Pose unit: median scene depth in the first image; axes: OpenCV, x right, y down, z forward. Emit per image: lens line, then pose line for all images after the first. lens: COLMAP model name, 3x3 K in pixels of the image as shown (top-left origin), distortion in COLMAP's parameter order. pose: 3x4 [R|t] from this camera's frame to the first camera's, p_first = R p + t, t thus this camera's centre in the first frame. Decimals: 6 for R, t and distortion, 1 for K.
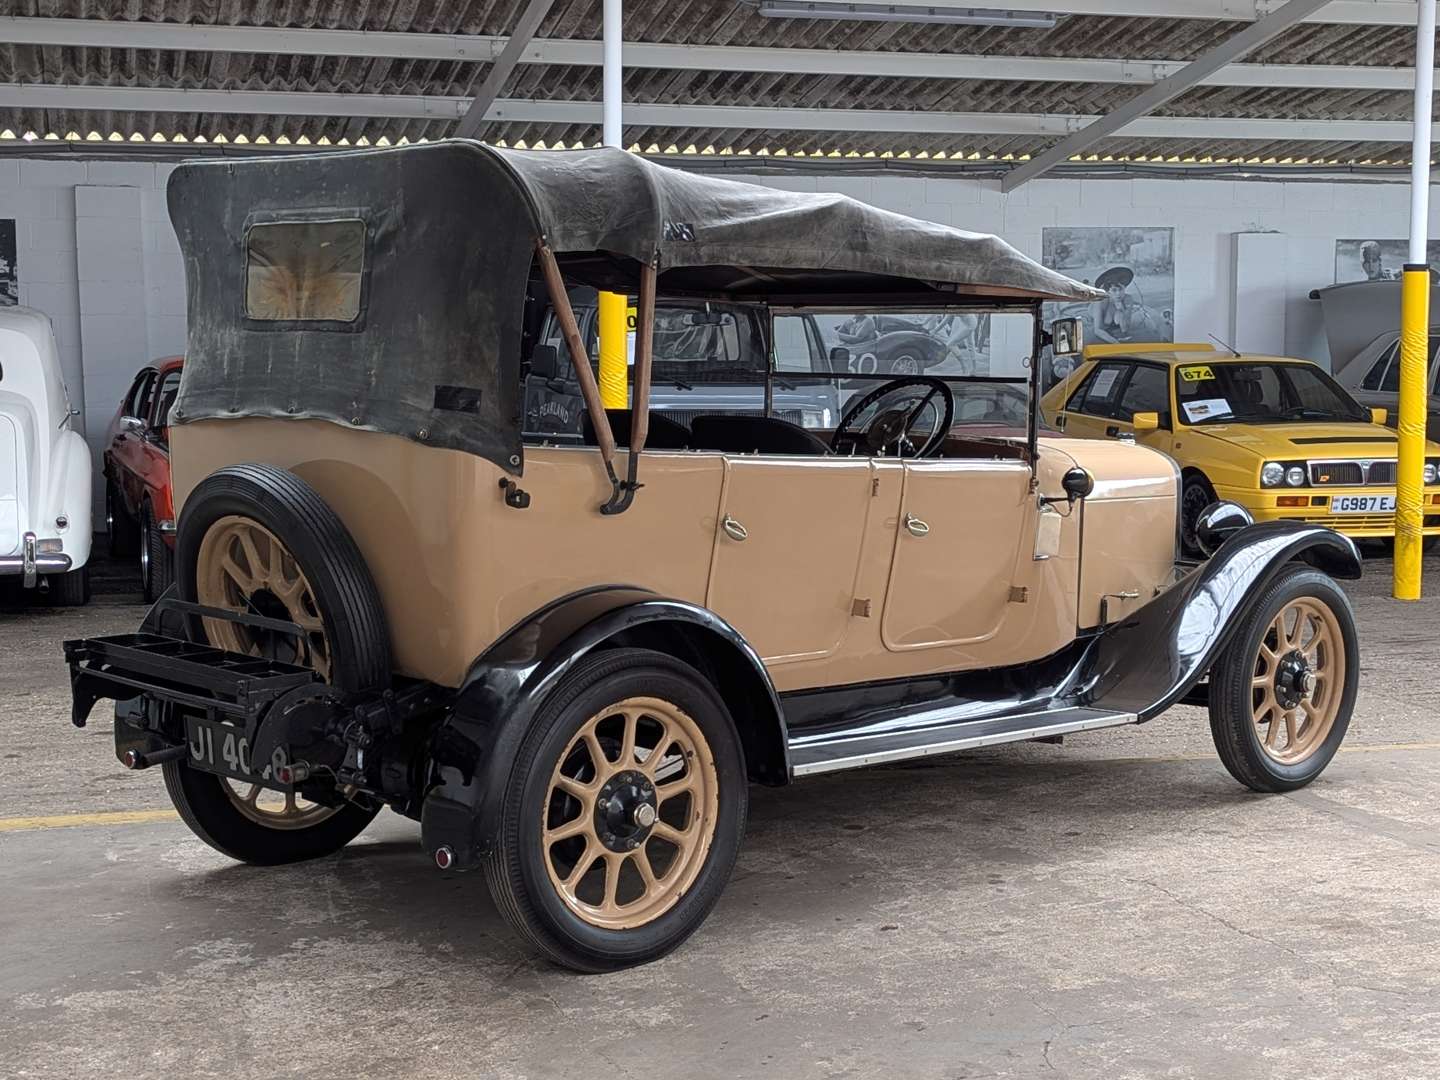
lens RADIAL K [[2115.6, 0, 694.1], [0, 2115.6, 543.4], [0, 0, 1]] dist [0.110982, -0.186584]
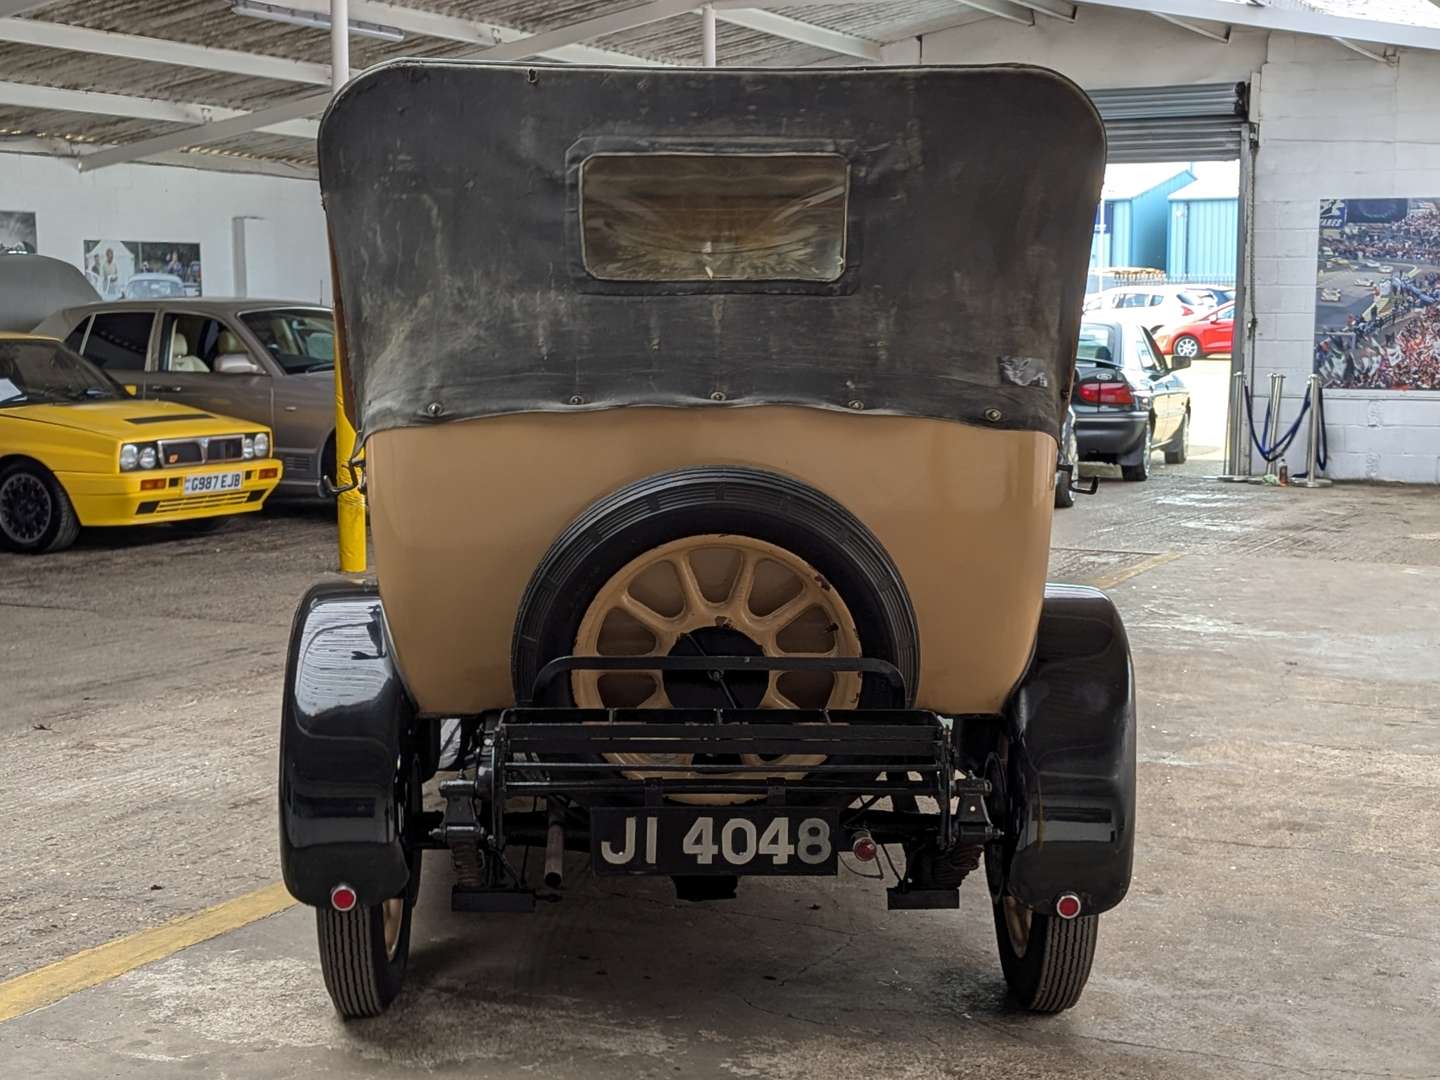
lens RADIAL K [[2156.9, 0, 719.0], [0, 2156.9, 564.2], [0, 0, 1]] dist [0.267659, -1.459317]
pose [[0.691805, -0.089392, 0.716530, -0.624463], [0.077312, 0.995773, 0.049584, -0.032987], [-0.717934, 0.021094, 0.695791, 0.363157]]
